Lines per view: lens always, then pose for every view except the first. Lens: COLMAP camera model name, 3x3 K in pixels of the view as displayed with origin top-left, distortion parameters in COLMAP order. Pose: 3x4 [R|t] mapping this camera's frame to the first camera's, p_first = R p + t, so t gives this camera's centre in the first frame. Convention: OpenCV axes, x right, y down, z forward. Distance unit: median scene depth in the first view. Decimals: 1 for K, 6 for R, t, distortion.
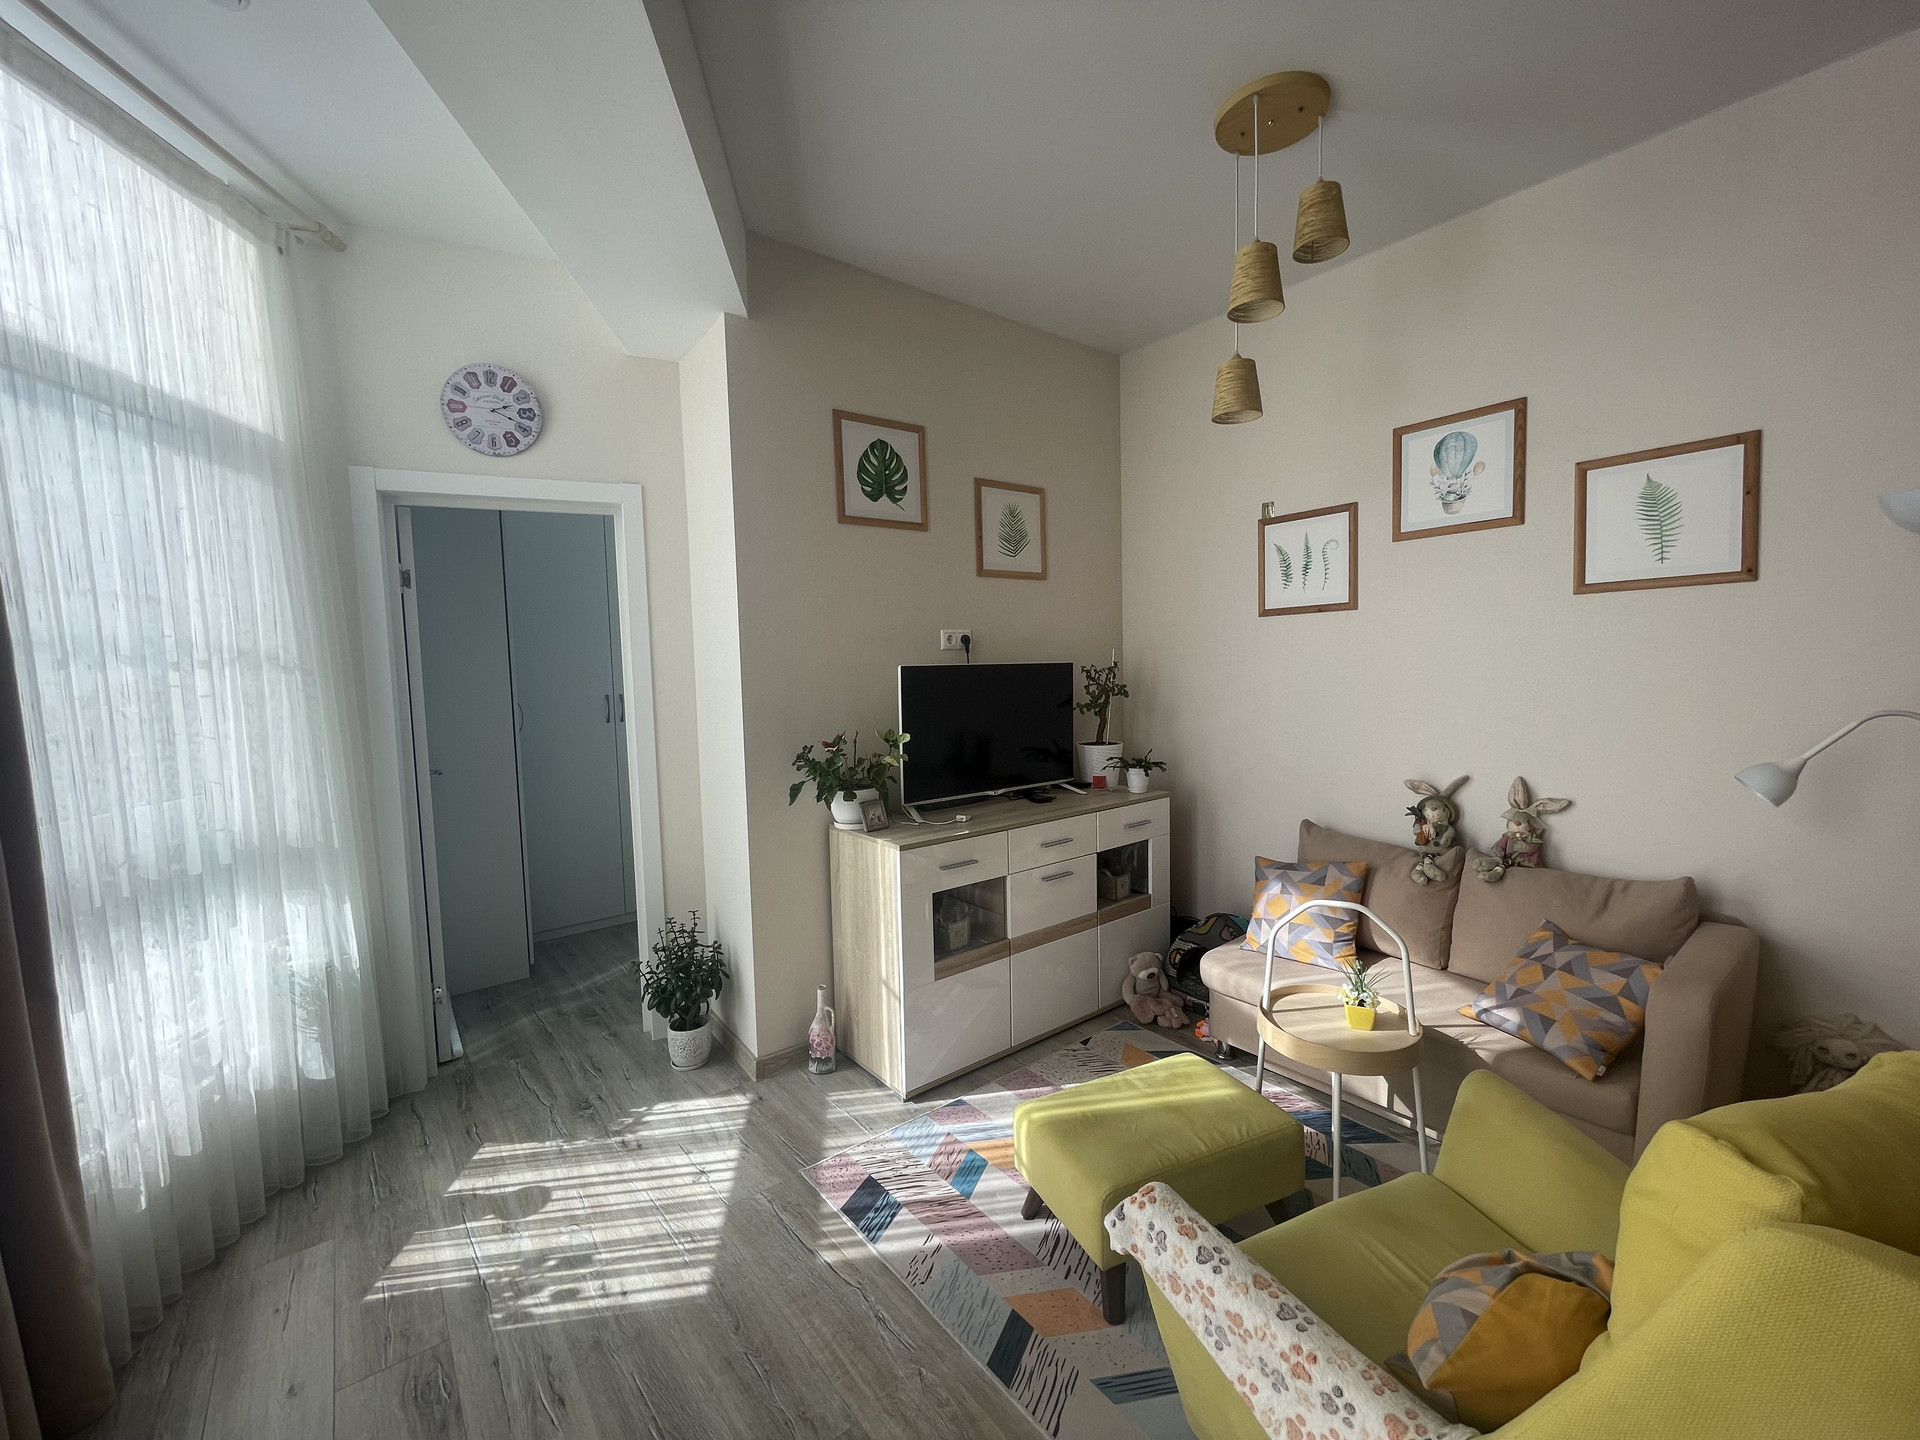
lens RADIAL K [[769.1, 0, 959.8], [0, 769.1, 717.9], [0, 0, 1]] dist [-0.003255, -0.000096]
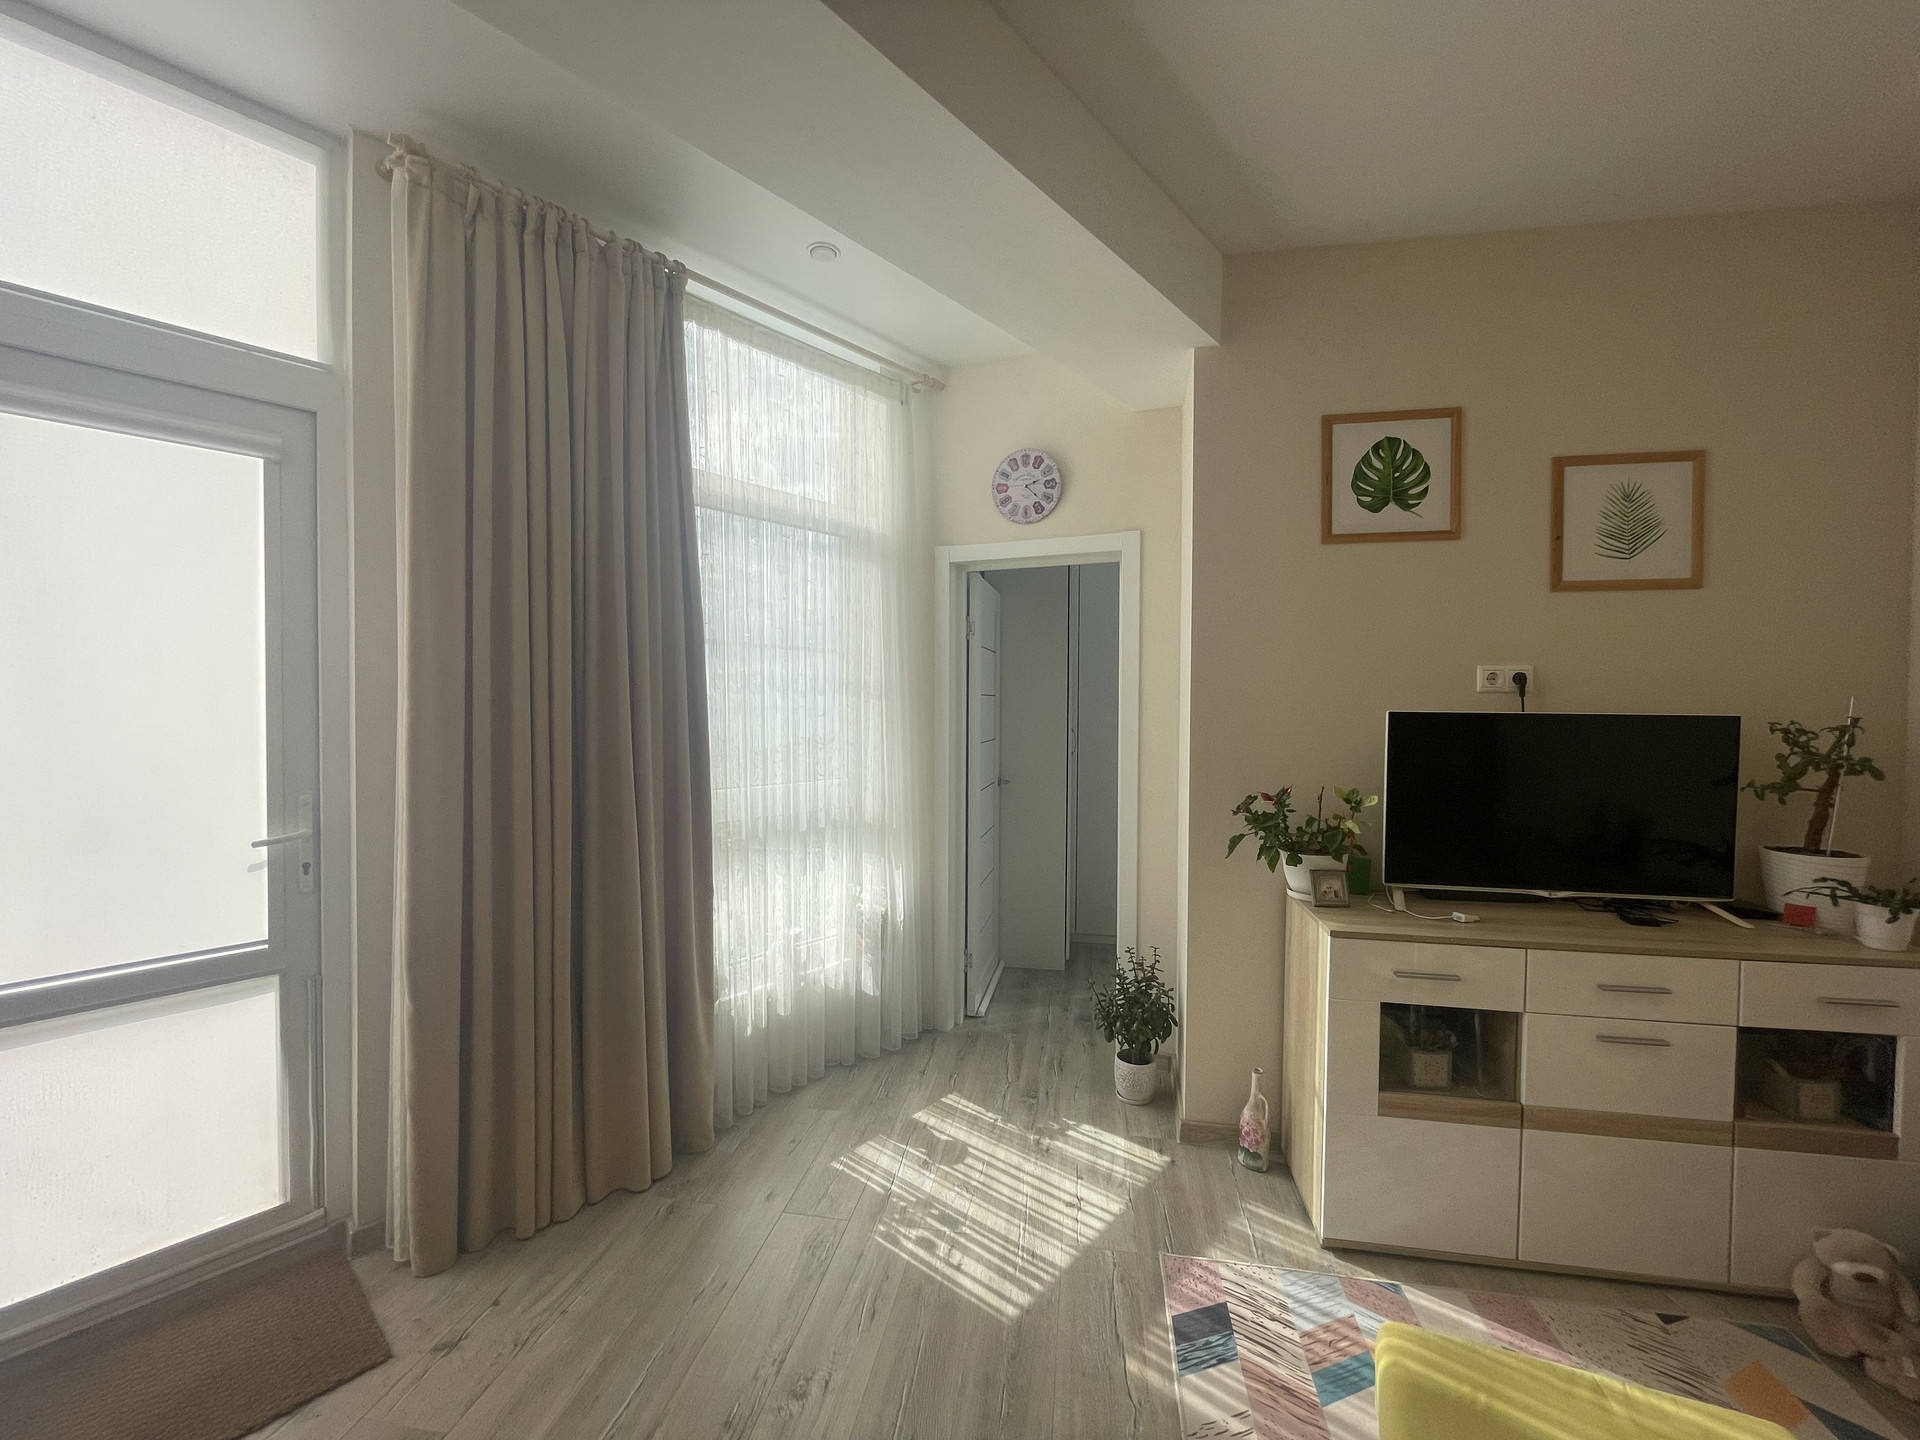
lens RADIAL K [[769.1, 0, 980.9], [0, 769.1, 714.9], [0, 0, 1]] dist [-0.003255, -0.000096]
pose [[0.678807, 0.043455, -0.733030, 0.237559], [-0.075093, 0.997122, -0.010428, -0.024268], [0.730467, 0.062124, 0.680116, 0.147319]]
